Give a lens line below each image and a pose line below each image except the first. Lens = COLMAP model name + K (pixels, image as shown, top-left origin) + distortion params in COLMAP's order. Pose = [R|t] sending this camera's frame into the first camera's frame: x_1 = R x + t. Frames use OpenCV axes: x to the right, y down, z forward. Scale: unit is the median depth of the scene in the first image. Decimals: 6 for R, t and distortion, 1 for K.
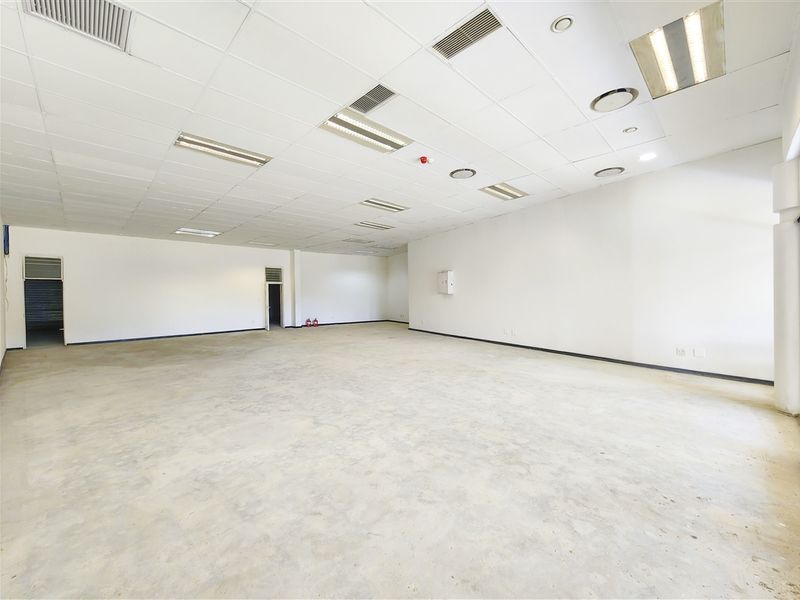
lens RADIAL K [[327.0, 0, 400.3], [0, 327.0, 298.6], [0, 0, 1]] dist [-0.003391, -0.000384]
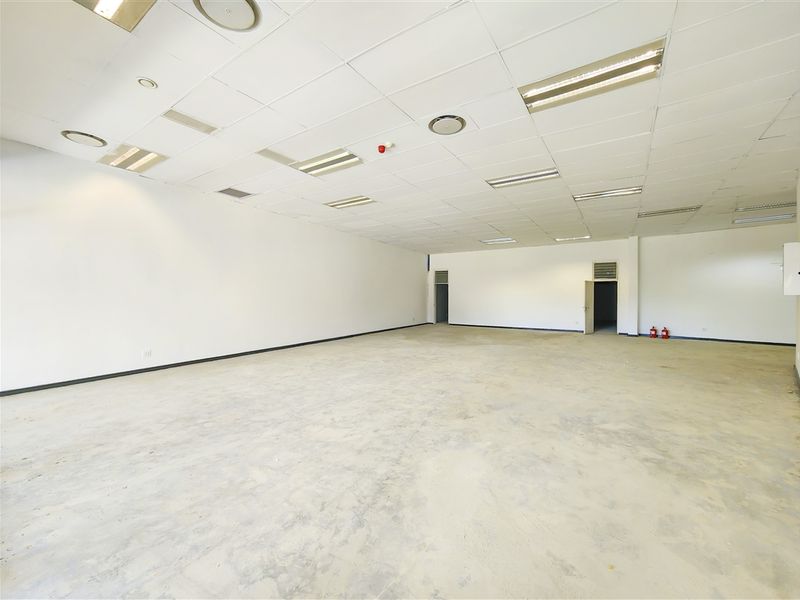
lens RADIAL K [[327.0, 0, 400.3], [0, 327.0, 298.6], [0, 0, 1]] dist [-0.003391, -0.000384]
pose [[0.201616, 0.021725, -0.979224, 1.016198], [-0.015015, 0.999705, 0.019087, -0.023562], [0.979350, 0.010855, 0.201883, 0.892819]]
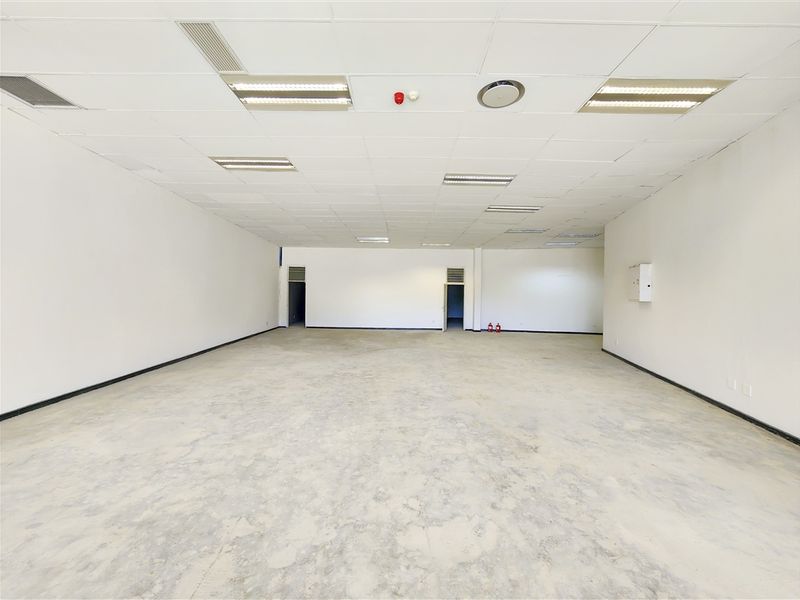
lens RADIAL K [[327.0, 0, 400.3], [0, 327.0, 298.6], [0, 0, 1]] dist [-0.003391, -0.000384]
pose [[0.707712, 0.030717, -0.705833, 0.563732], [-0.030638, 0.999449, 0.012776, -0.030459], [0.705836, 0.012583, 0.708263, 0.555528]]
